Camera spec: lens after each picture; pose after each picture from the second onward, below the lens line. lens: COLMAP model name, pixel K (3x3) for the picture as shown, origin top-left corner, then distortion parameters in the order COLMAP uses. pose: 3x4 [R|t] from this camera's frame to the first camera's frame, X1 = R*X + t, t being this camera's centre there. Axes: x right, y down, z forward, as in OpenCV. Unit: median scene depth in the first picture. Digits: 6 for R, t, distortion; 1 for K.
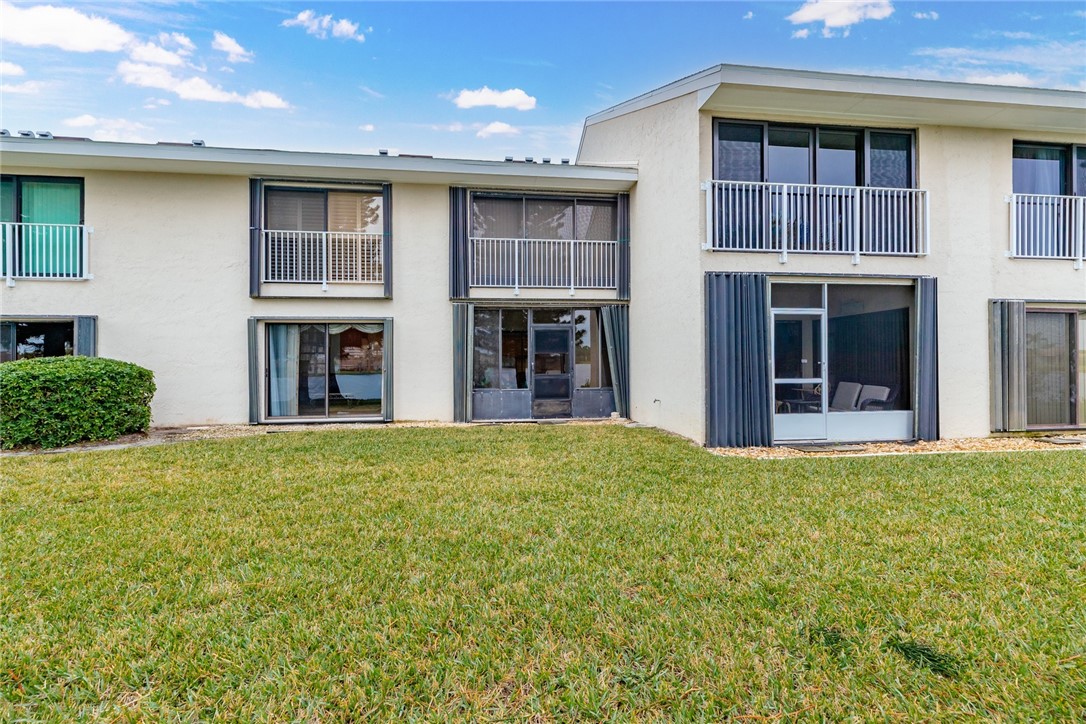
lens RADIAL K [[495.7, 0, 543.0], [0, 495.7, 362.0], [0, 0, 1]] dist [-0.024789, 0.000813]
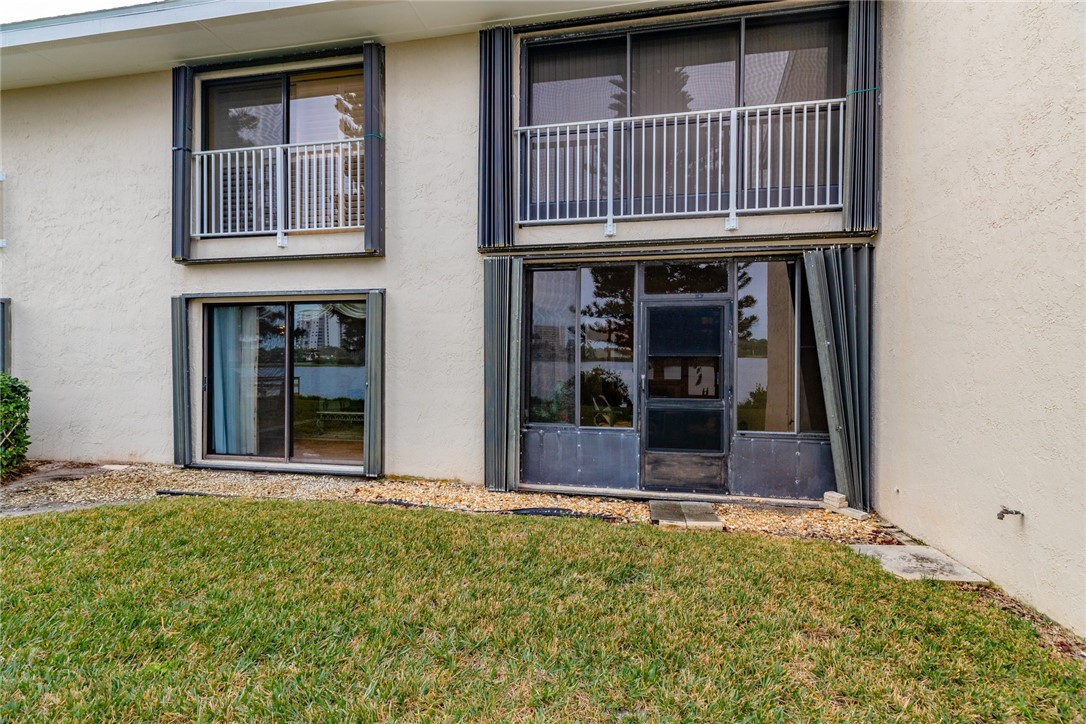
lens RADIAL K [[490.8, 0, 543.0], [0, 490.8, 362.0], [0, 0, 1]] dist [0.004292, -0.000254]
pose [[0.950035, 0.012401, -0.311897, 0.036908], [-0.008179, 0.999856, 0.014842, -0.018066], [0.312036, -0.011549, 0.950000, 0.526797]]
